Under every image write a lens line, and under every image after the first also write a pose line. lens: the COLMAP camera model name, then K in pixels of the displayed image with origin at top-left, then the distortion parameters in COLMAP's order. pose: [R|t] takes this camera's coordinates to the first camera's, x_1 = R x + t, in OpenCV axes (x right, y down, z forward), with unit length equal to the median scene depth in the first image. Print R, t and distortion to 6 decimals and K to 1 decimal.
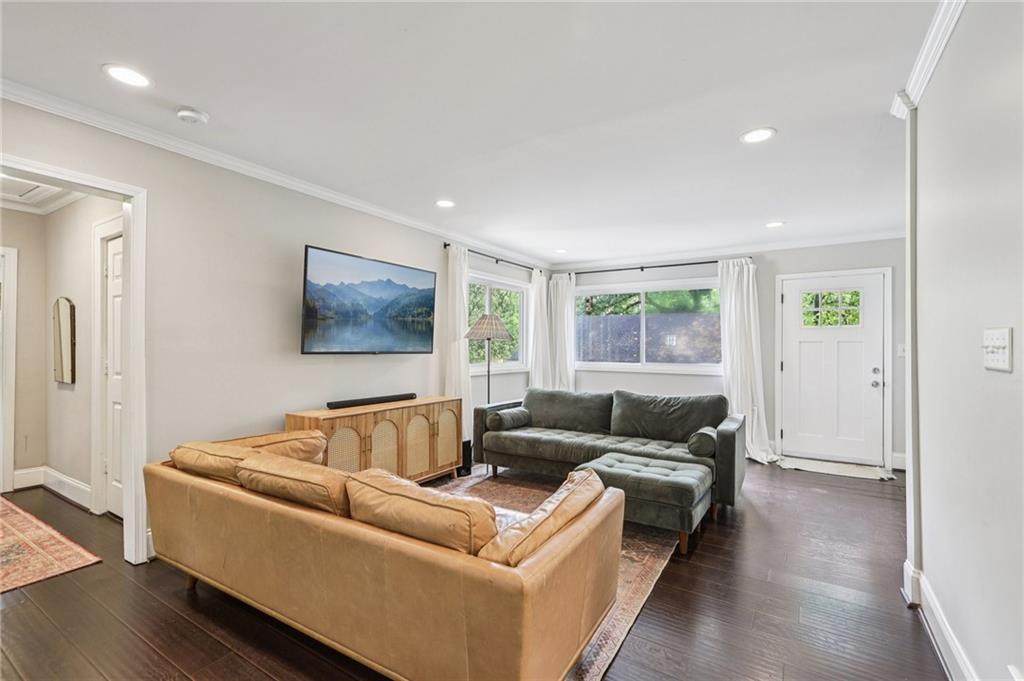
lens RADIAL K [[457.1, 0, 521.5], [0, 457.1, 344.0], [0, 0, 1]] dist [0.005358, 0.001880]
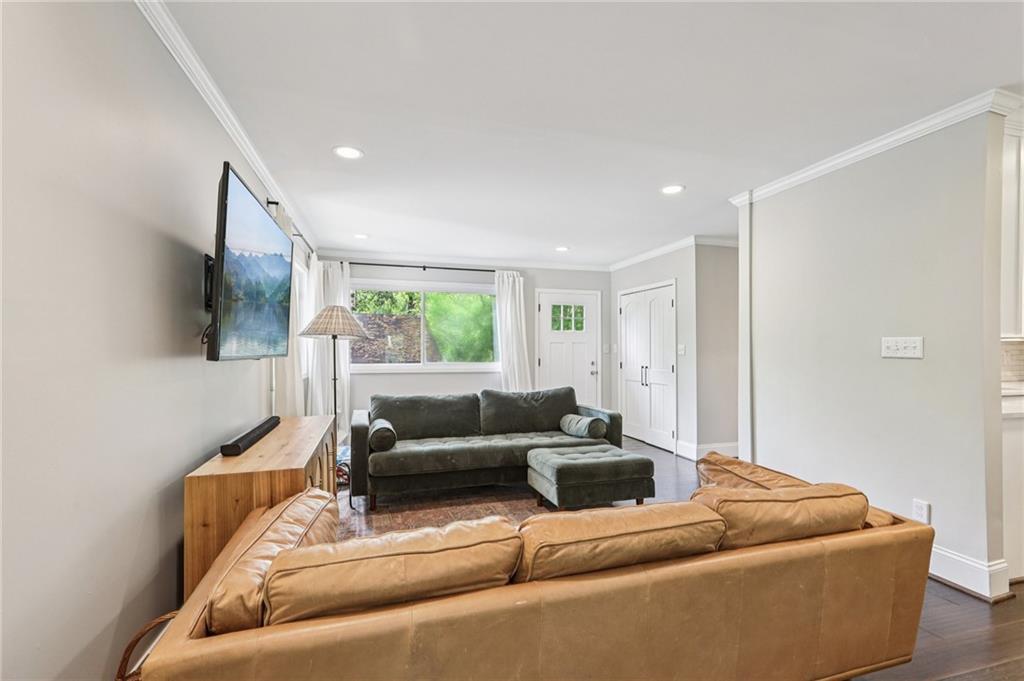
lens RADIAL K [[457.1, 0, 504.0], [0, 457.1, 345.8], [0, 0, 1]] dist [0.005358, 0.001880]
pose [[0.666594, 0.000216, 0.745421, -0.516308], [-0.003146, 0.999992, 0.002523, 0.001621], [-0.745415, -0.004026, 0.666589, 0.300873]]
